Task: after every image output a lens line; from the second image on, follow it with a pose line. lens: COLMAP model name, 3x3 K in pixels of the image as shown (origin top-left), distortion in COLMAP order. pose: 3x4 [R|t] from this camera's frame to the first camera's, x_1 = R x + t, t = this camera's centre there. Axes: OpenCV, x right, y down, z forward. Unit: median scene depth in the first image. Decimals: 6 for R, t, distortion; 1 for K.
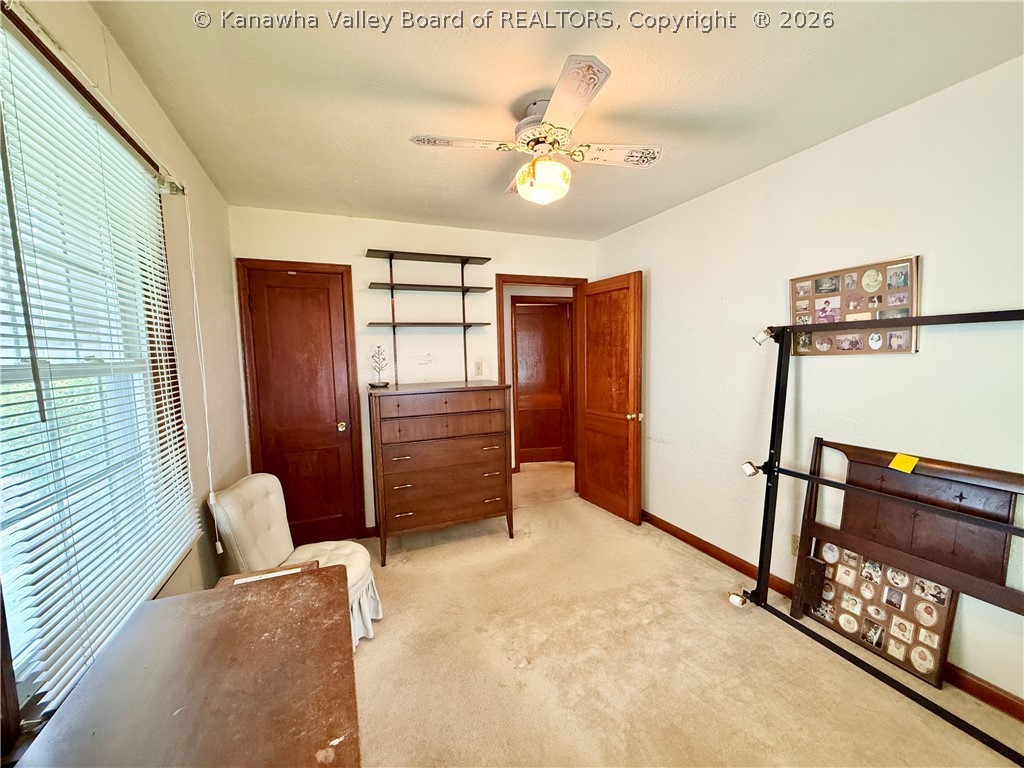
lens RADIAL K [[408.4, 0, 511.5], [0, 408.4, 384.4], [0, 0, 1]] dist [-0.000036, -0.000063]
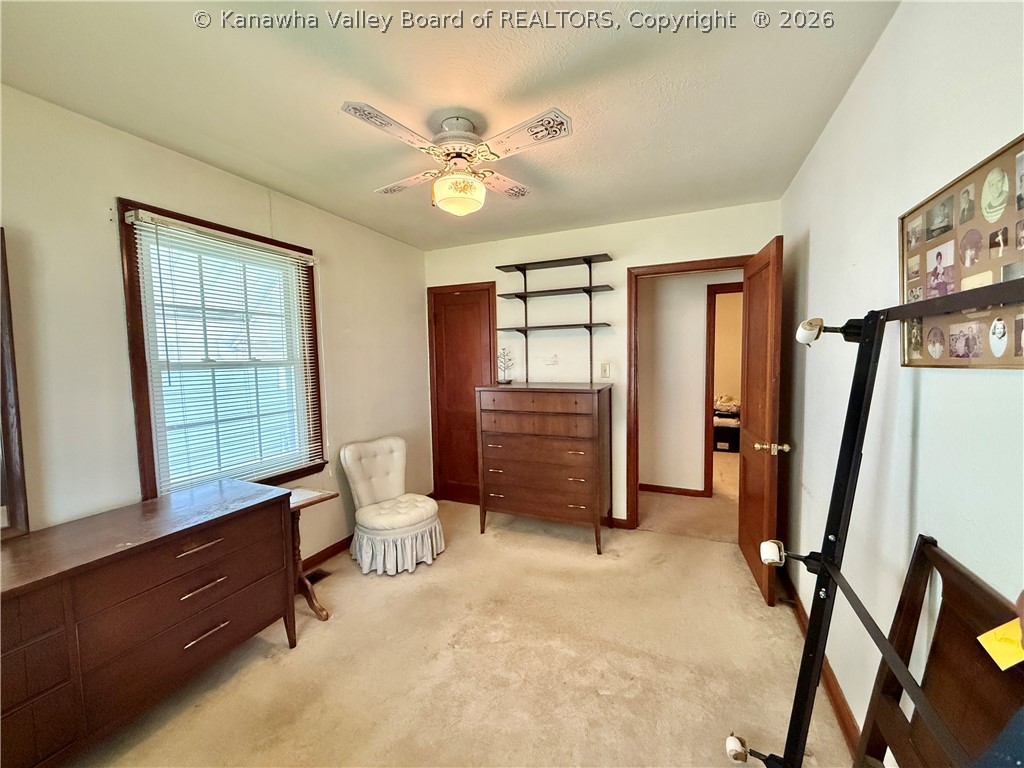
lens RADIAL K [[408.4, 0, 511.5], [0, 408.4, 384.4], [0, 0, 1]] dist [-0.000036, -0.000063]
pose [[0.683778, 0.059069, -0.727296, 0.546291], [-0.054824, 0.998060, 0.029515, -0.027220], [0.727628, 0.019692, 0.685689, 0.221087]]
